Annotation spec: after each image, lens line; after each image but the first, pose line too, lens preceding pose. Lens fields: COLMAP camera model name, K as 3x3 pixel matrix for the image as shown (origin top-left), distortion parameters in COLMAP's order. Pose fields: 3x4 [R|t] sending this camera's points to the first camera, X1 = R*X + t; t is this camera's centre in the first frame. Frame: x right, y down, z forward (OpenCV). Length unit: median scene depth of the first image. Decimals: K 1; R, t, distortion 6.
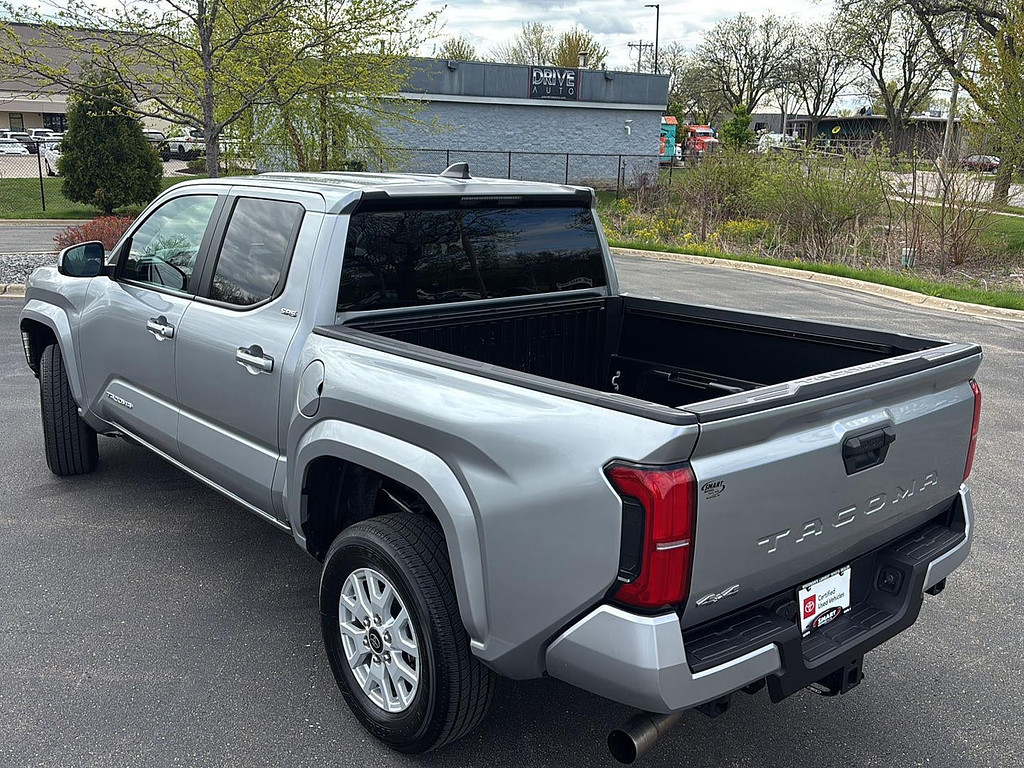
lens RADIAL K [[987.8, 0, 509.3], [0, 987.8, 369.1], [0, 0, 1]] dist [0.054511, -0.022643]
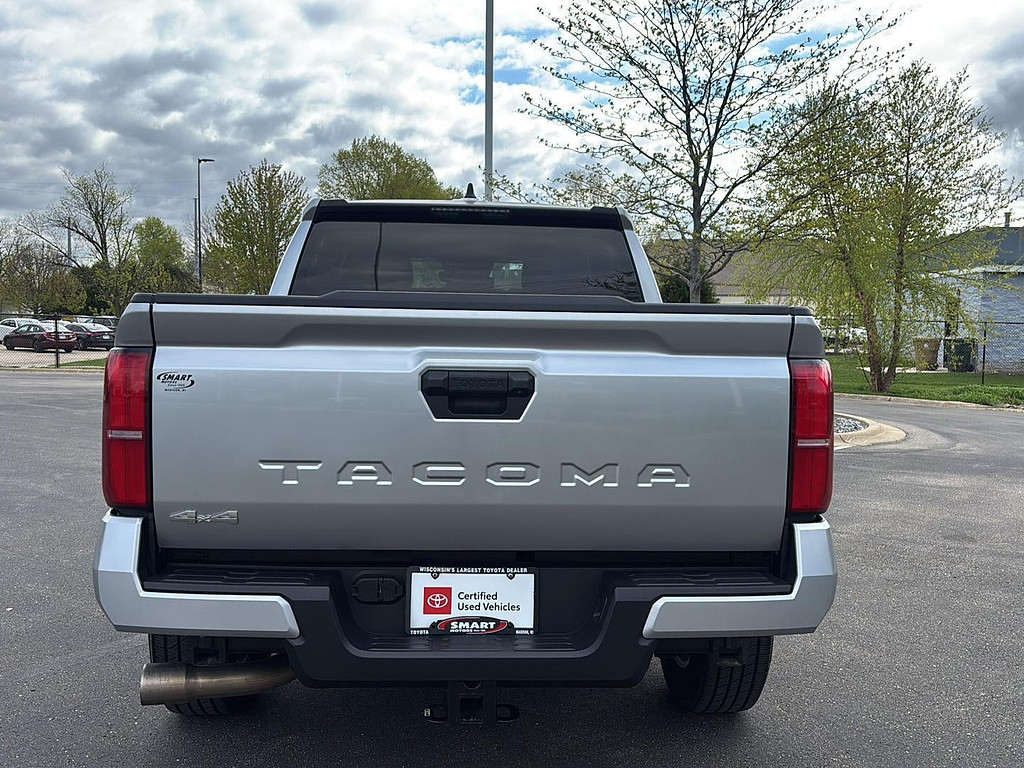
lens RADIAL K [[987.8, 0, 509.3], [0, 987.8, 369.1], [0, 0, 1]] dist [0.054511, -0.022643]
pose [[0.785794, 0.009504, -0.618416, 0.828652], [-0.132065, 0.979400, -0.152758, 0.171590], [0.604224, 0.201707, 0.770861, 0.393883]]
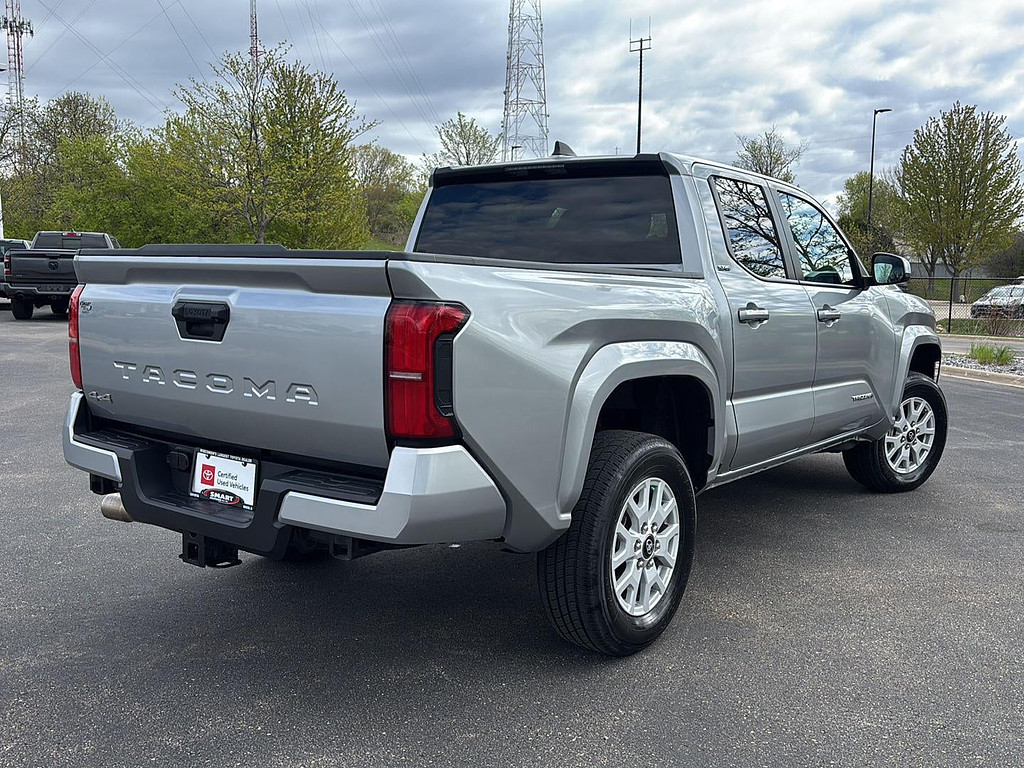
lens RADIAL K [[999.3, 0, 523.9], [0, 999.3, 389.1], [0, 0, 1]] dist [0.042468, -0.010090]
pose [[0.214292, 0.088232, -0.972776, 1.403050], [-0.231402, 0.972147, 0.037199, 0.032691], [0.948964, 0.217131, 0.228741, 1.054621]]
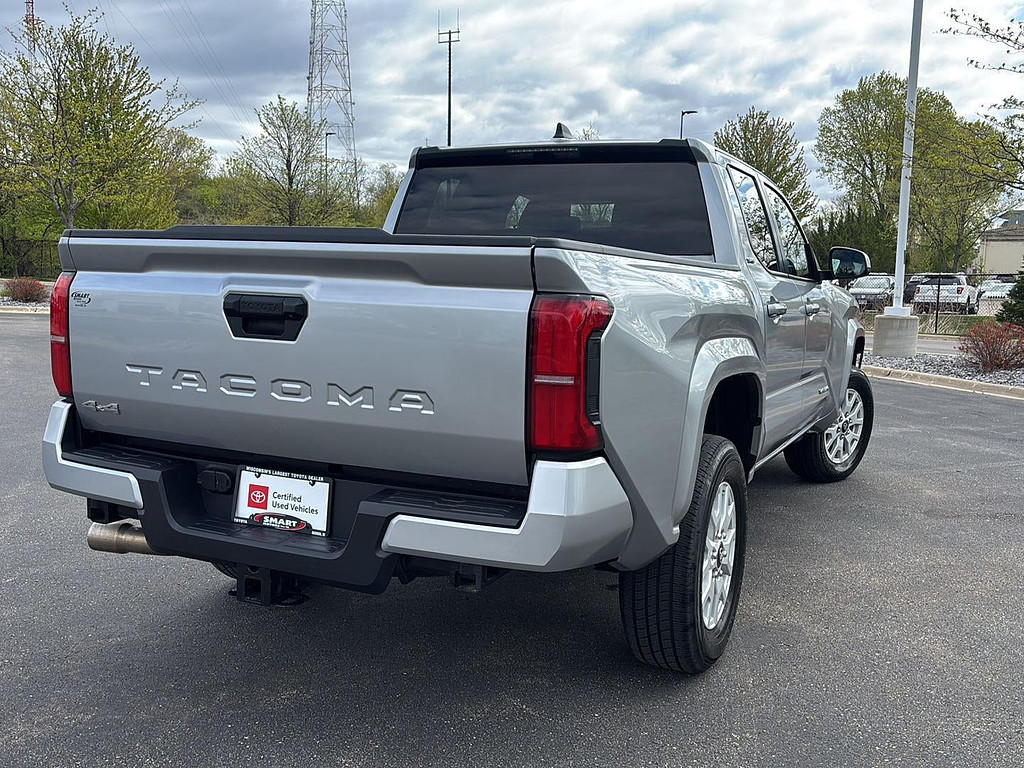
lens RADIAL K [[997.0, 0, 524.1], [0, 997.0, 381.2], [0, 0, 1]] dist [0.033883, -0.003633]
pose [[0.400618, 0.085226, -0.912273, 1.217537], [-0.221453, 0.975152, -0.006150, 0.088514], [0.889080, 0.204489, 0.409537, 0.821258]]
